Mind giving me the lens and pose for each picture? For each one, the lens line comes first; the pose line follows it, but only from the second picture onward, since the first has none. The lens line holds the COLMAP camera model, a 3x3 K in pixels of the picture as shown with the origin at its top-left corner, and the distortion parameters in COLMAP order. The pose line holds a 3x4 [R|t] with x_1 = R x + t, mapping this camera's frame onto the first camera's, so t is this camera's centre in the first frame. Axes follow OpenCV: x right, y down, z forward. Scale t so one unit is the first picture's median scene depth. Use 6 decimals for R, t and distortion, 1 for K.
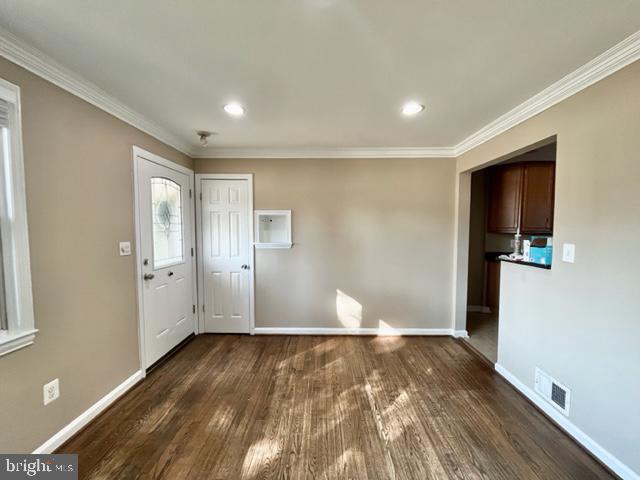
lens RADIAL K [[258.9, 0, 321.3], [0, 258.9, 239.4], [0, 0, 1]] dist [-0.003055, -0.000087]
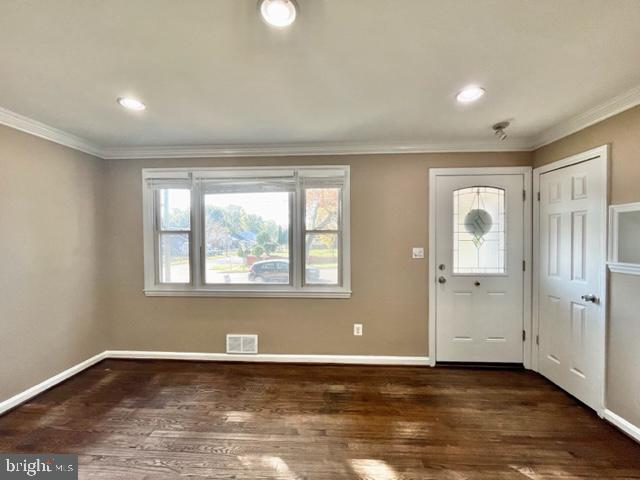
lens RADIAL K [[258.9, 0, 322.9], [0, 258.9, 239.9], [0, 0, 1]] dist [-0.003055, -0.000087]
pose [[-0.037243, 0.006941, -0.999282, 0.432459], [-0.041007, 0.999123, 0.008468, -0.017265], [0.998465, 0.041293, -0.036925, 0.477801]]
